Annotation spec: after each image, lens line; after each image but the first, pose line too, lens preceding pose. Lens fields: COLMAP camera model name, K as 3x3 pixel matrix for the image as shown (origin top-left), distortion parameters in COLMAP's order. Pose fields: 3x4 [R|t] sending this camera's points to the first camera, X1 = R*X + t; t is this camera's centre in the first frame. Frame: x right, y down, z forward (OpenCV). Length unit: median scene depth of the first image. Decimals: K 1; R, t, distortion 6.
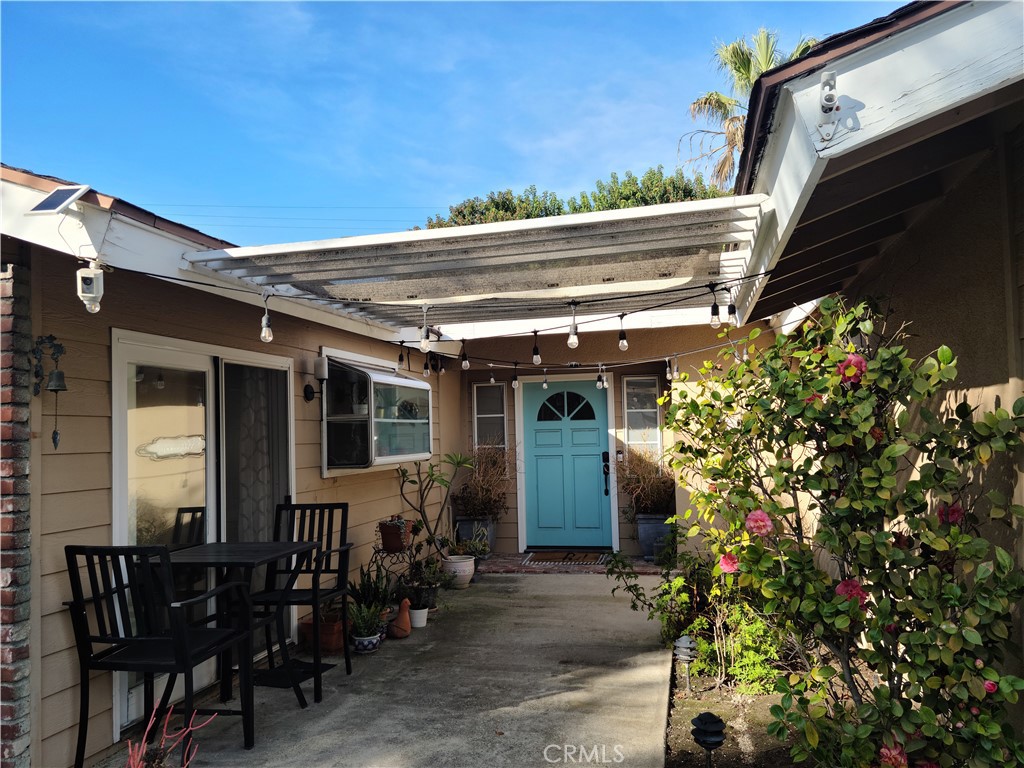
lens RADIAL K [[814.0, 0, 512.0], [0, 814.0, 384.0], [0, 0, 1]] dist [0.001847, 0.000080]
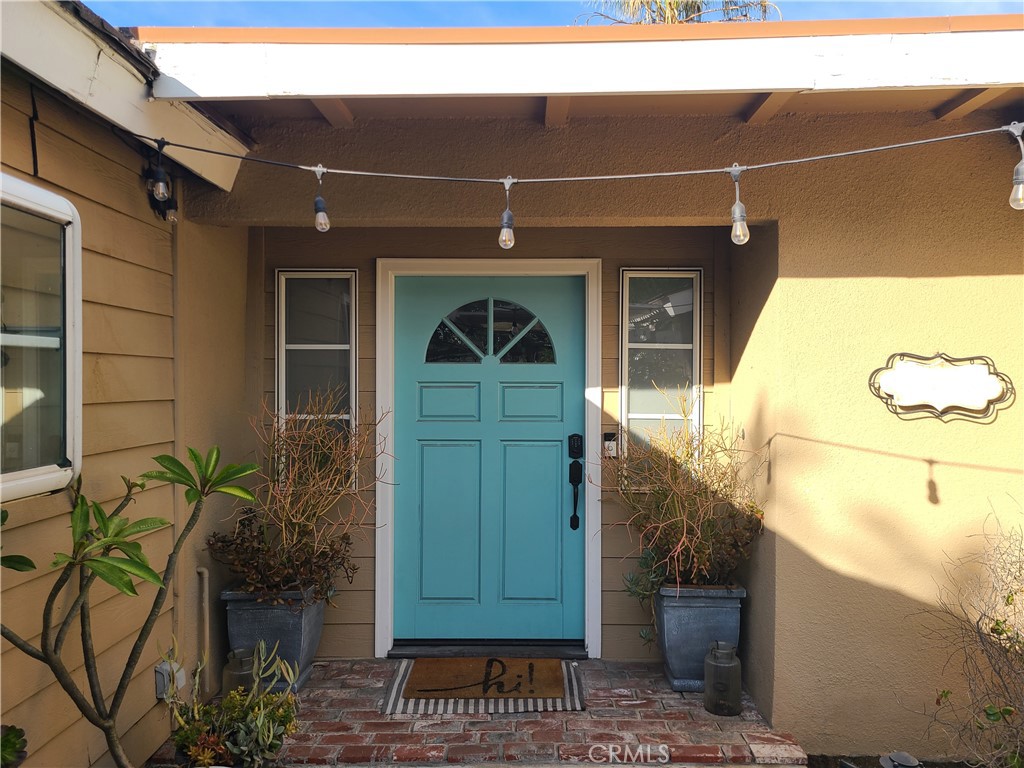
lens RADIAL K [[761.4, 0, 512.0], [0, 761.4, 384.0], [0, 0, 1]] dist [0.005739, 0.001575]
pose [[0.976844, 0.027061, 0.212235, -0.011174], [-0.040300, 0.997485, 0.058305, 0.031804], [-0.210123, -0.065508, 0.975478, 0.595270]]
